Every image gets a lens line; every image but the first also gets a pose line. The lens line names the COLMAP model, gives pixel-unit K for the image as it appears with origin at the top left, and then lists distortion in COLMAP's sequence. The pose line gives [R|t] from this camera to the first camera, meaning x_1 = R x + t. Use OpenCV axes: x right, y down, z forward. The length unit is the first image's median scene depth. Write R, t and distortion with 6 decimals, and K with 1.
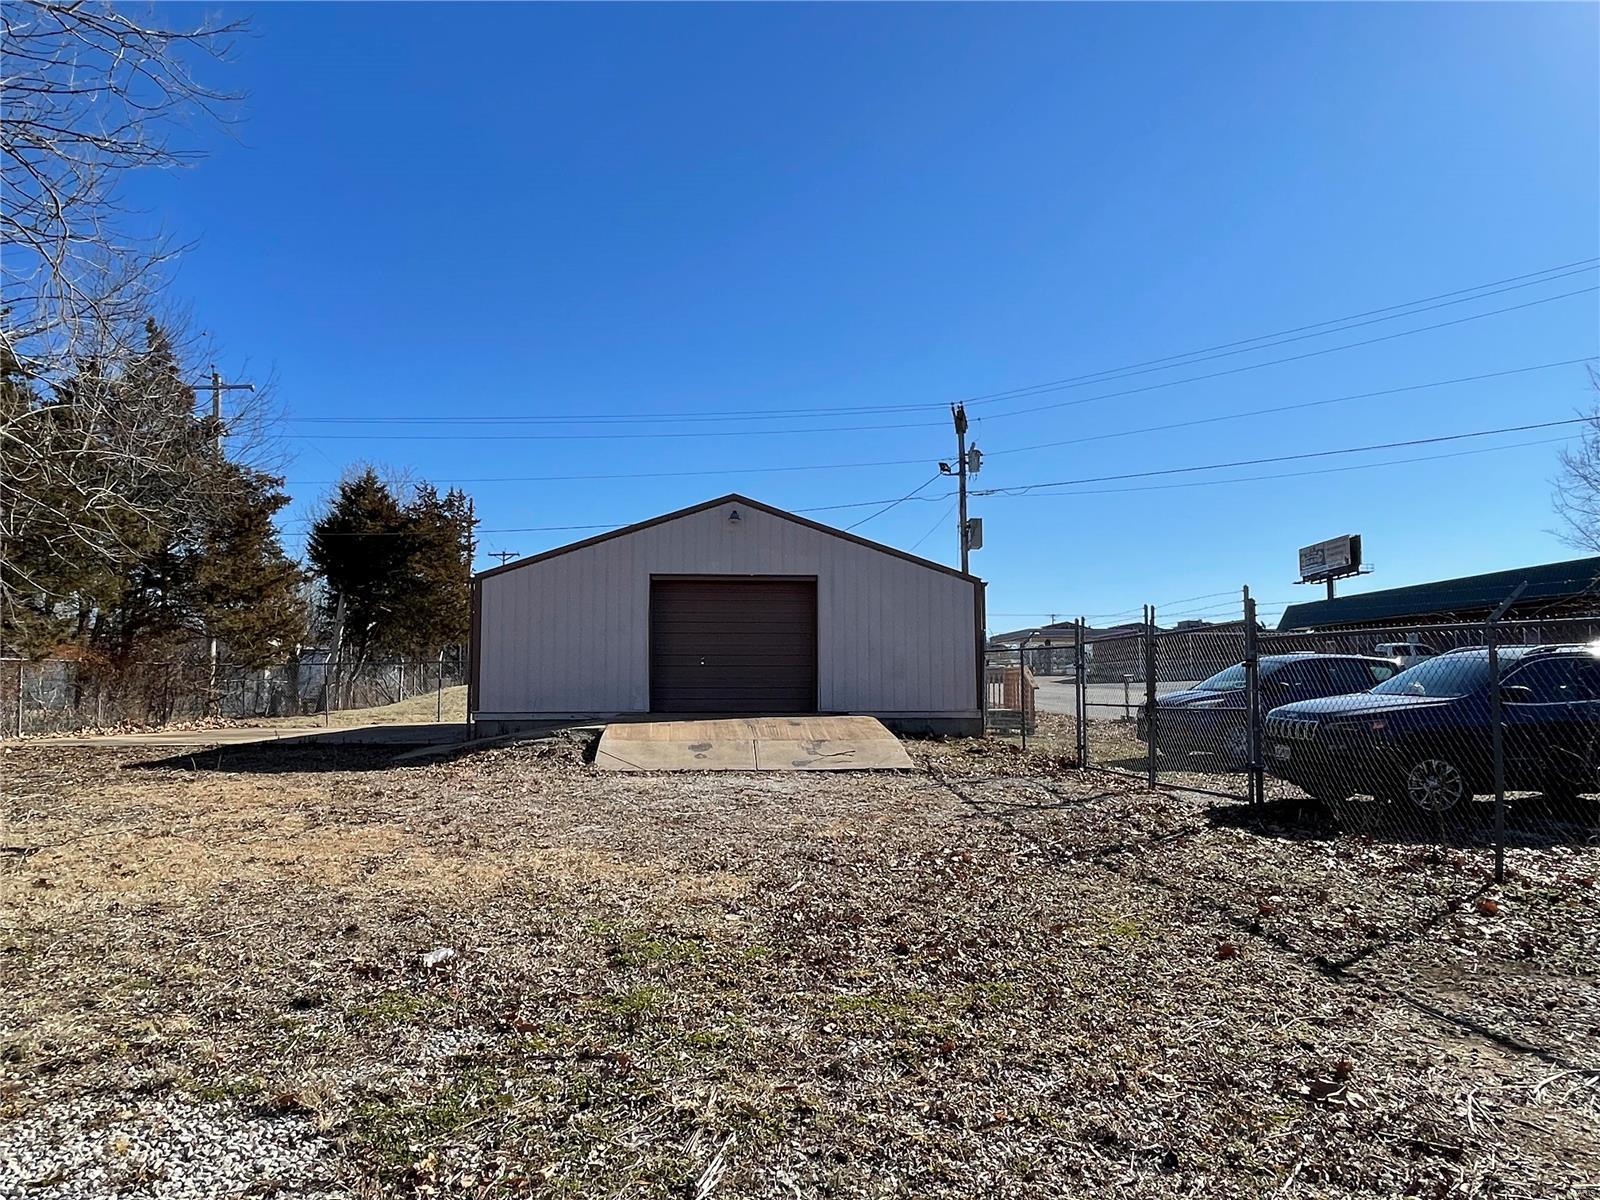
lens RADIAL K [[1042.3, 0, 789.4], [0, 1042.3, 600.2], [0, 0, 1]] dist [-0.003286, -0.011771]
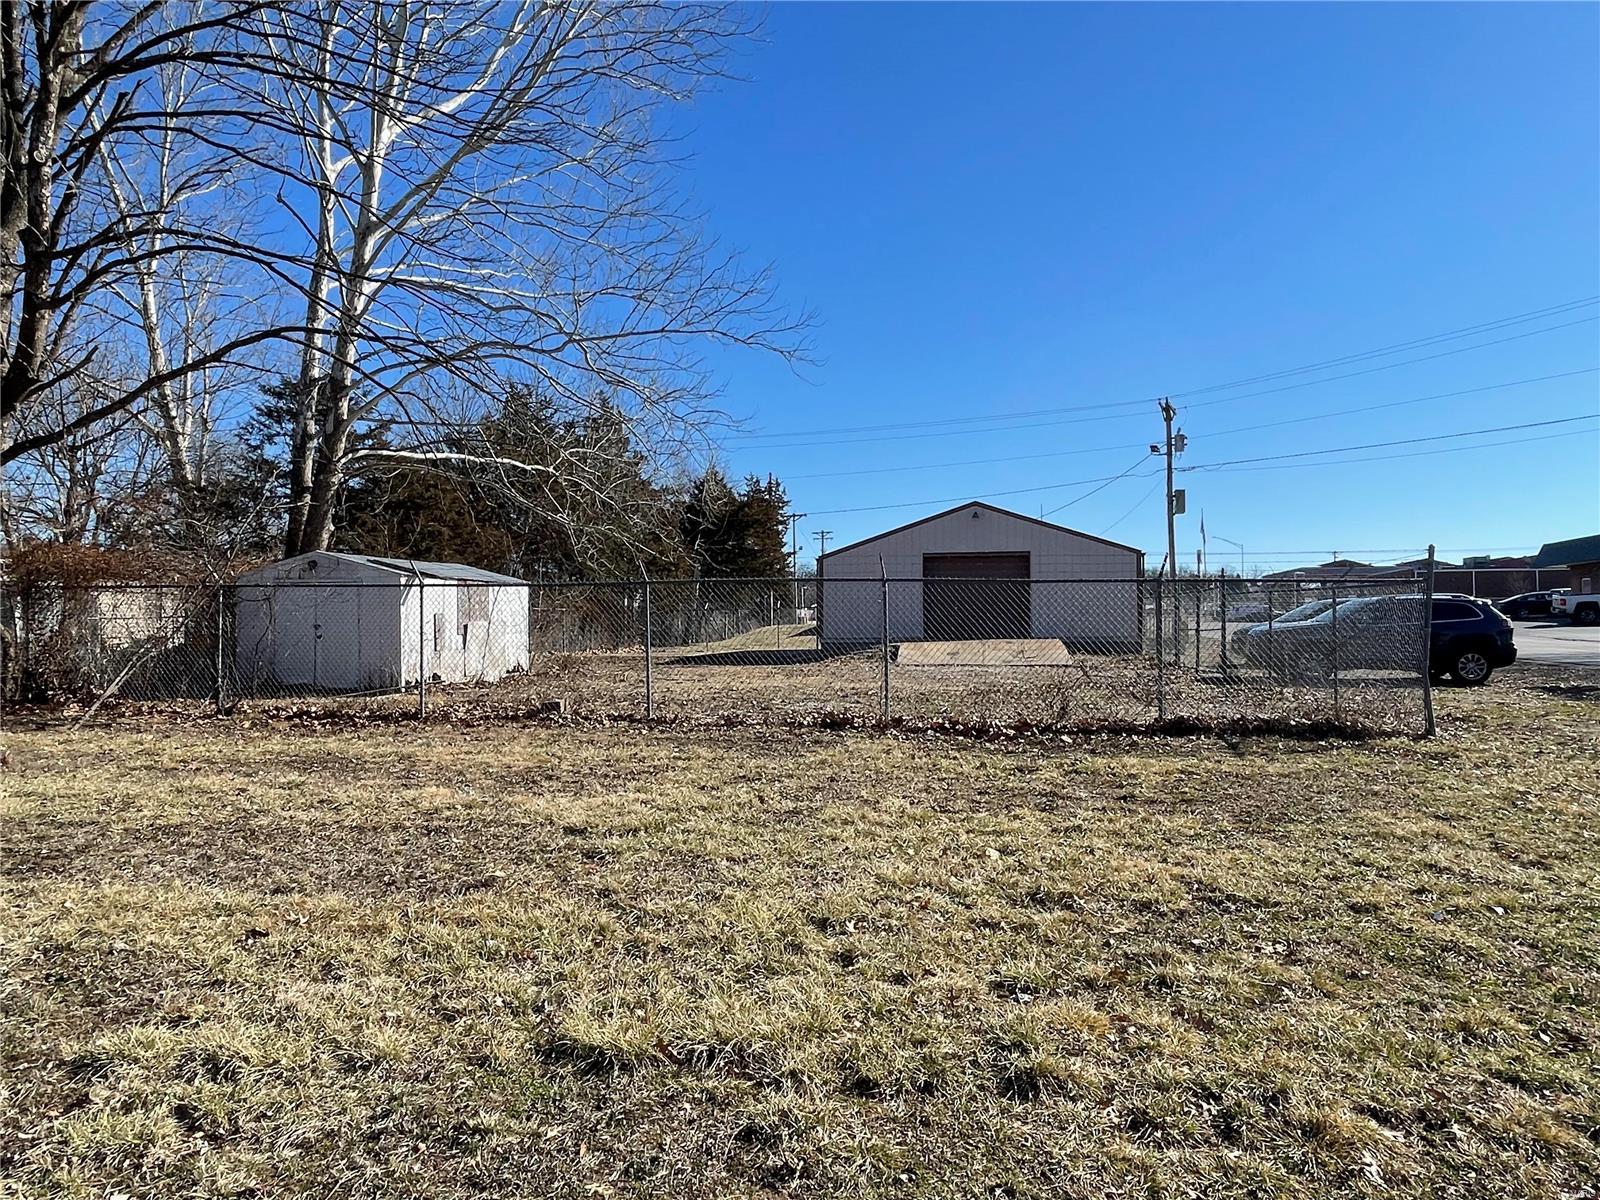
lens RADIAL K [[1042.3, 0, 790.0], [0, 1042.3, 606.7], [0, 0, 1]] dist [-0.003286, -0.011771]
pose [[0.967492, -0.009893, -0.252710, 0.073146], [0.025225, 0.998027, 0.057504, -0.039769], [0.251642, -0.062010, 0.965832, -0.609970]]
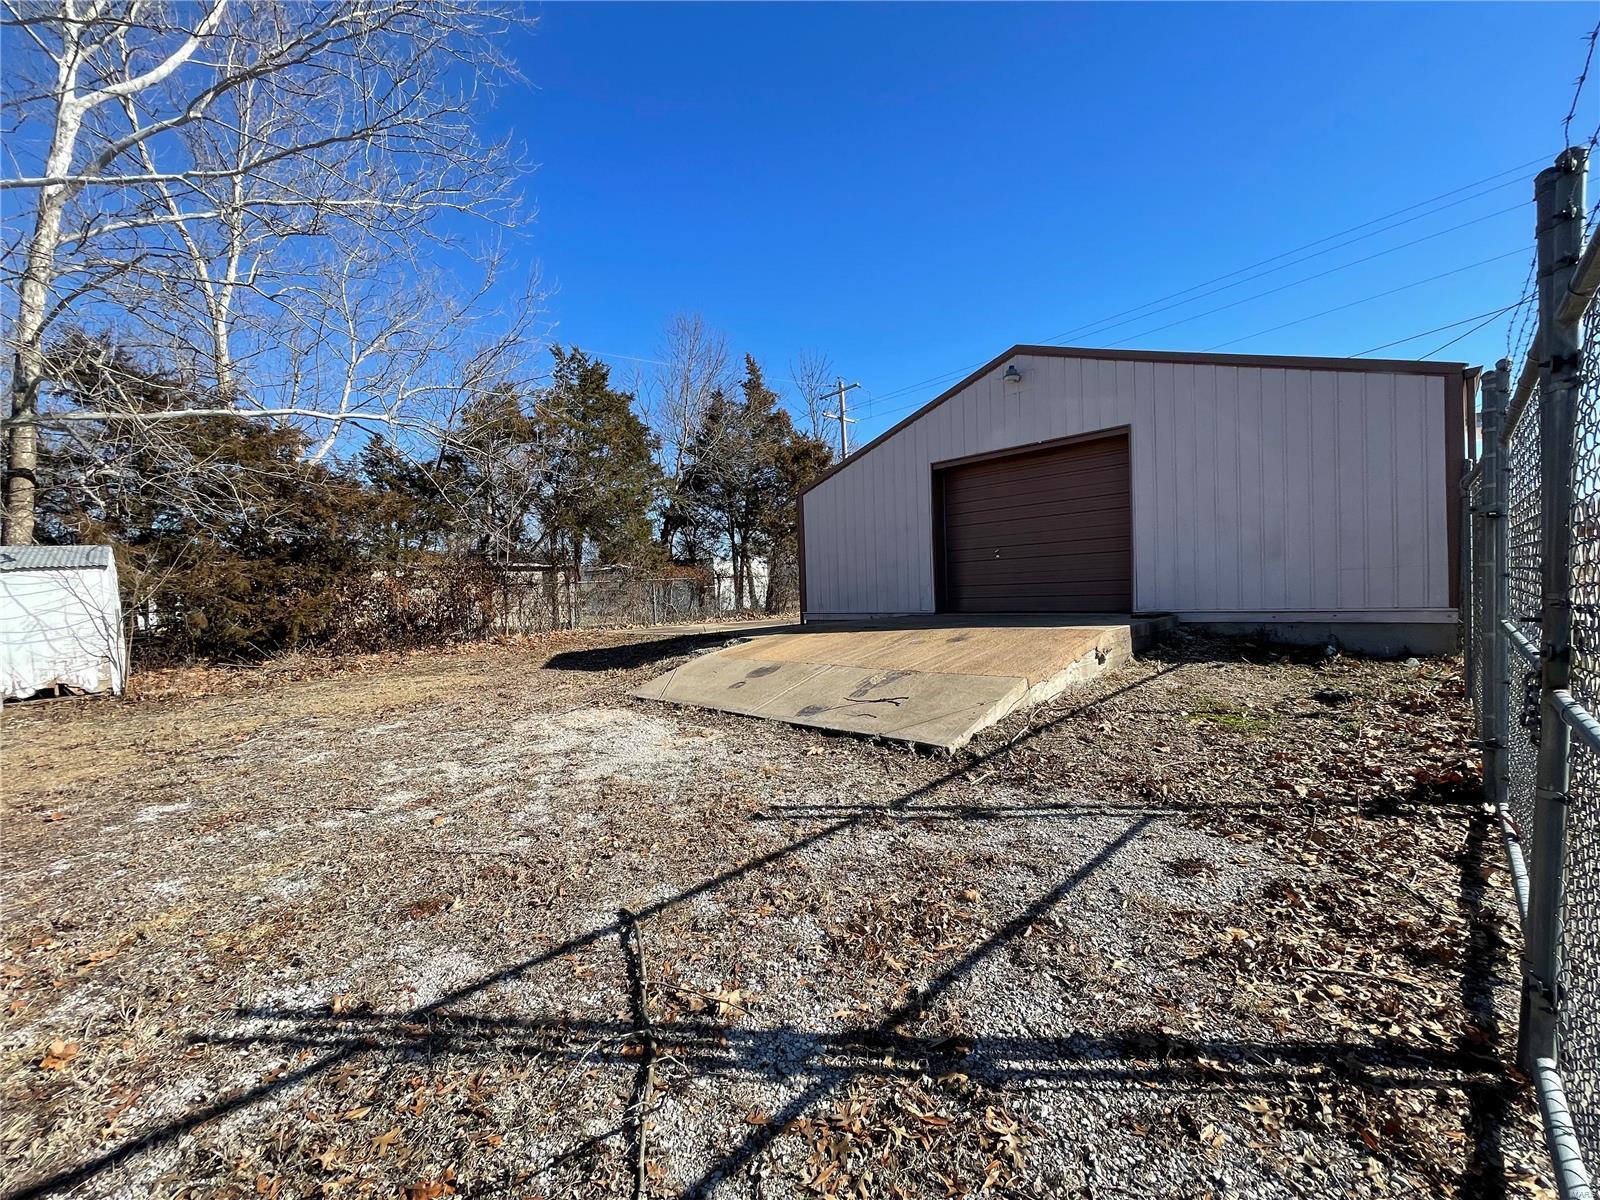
lens RADIAL K [[642.0, 0, 789.5], [0, 642.0, 608.7], [0, 0, 1]] dist [-0.002059, 0.000106]
pose [[0.868154, -0.016754, -0.496012, 0.038611], [0.070942, 0.993356, 0.090616, 0.043568], [0.491199, -0.113857, 0.863574, 0.460457]]
